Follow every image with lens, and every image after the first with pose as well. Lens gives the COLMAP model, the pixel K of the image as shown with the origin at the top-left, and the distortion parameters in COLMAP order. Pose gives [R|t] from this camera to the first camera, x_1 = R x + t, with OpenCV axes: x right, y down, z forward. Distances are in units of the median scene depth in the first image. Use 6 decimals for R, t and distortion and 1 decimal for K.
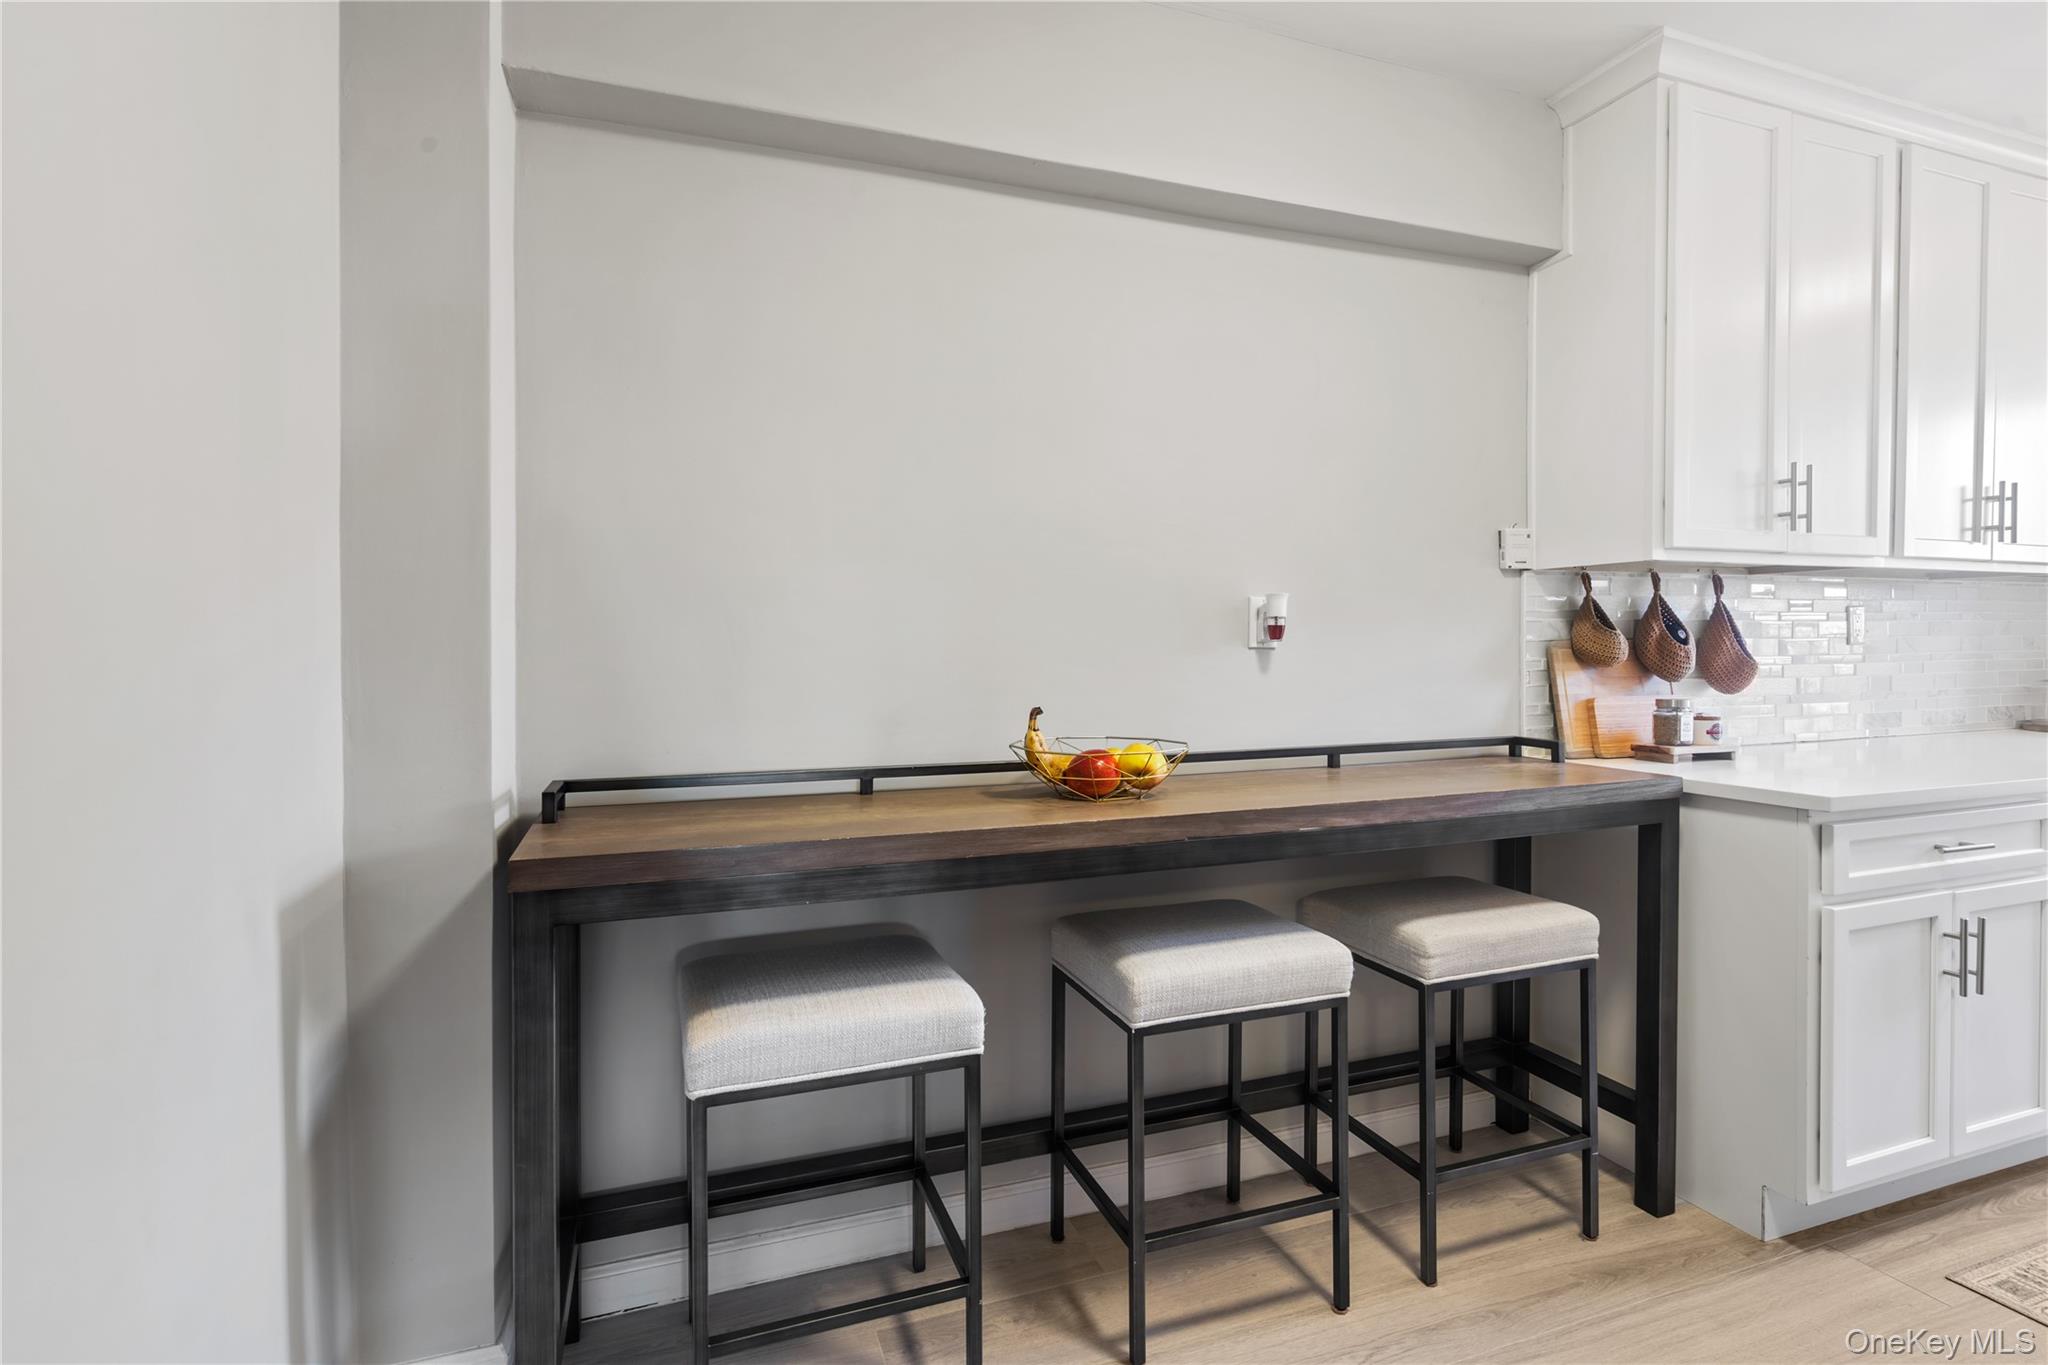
lens RADIAL K [[984.2, 0, 1037.1], [0, 984.2, 685.6], [0, 0, 1]] dist [-0.009538, 0.000400]
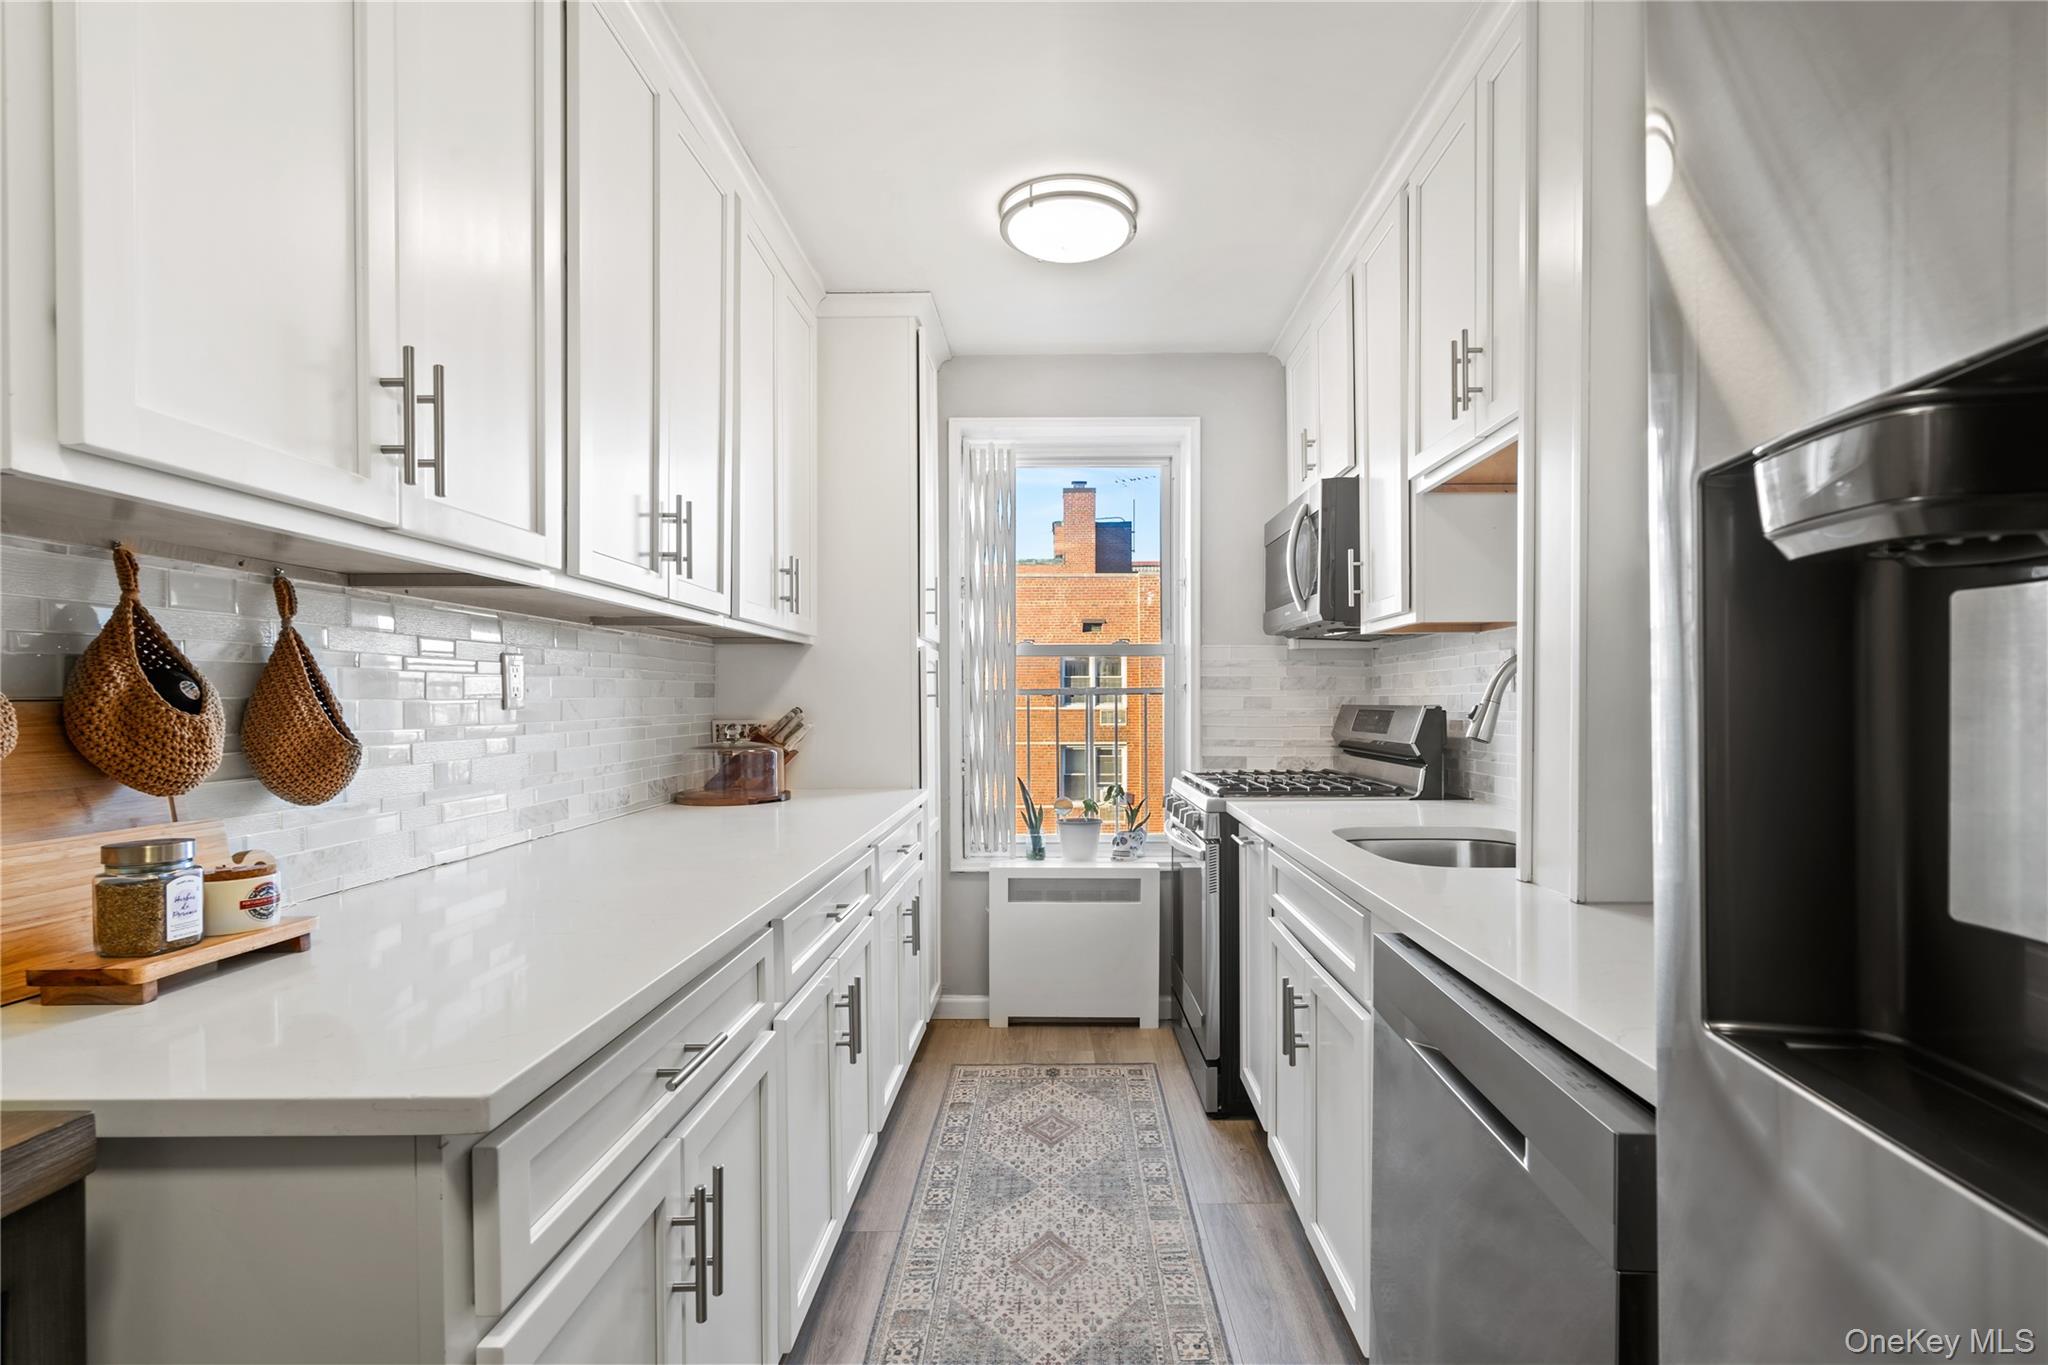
lens RADIAL K [[984.2, 0, 1037.1], [0, 984.2, 685.6], [0, 0, 1]] dist [-0.009538, 0.000400]
pose [[0.365773, 0.018397, 0.930522, 0.375220], [0.041175, 0.998506, -0.035926, -0.021541], [-0.929793, 0.051455, 0.364469, 0.462046]]
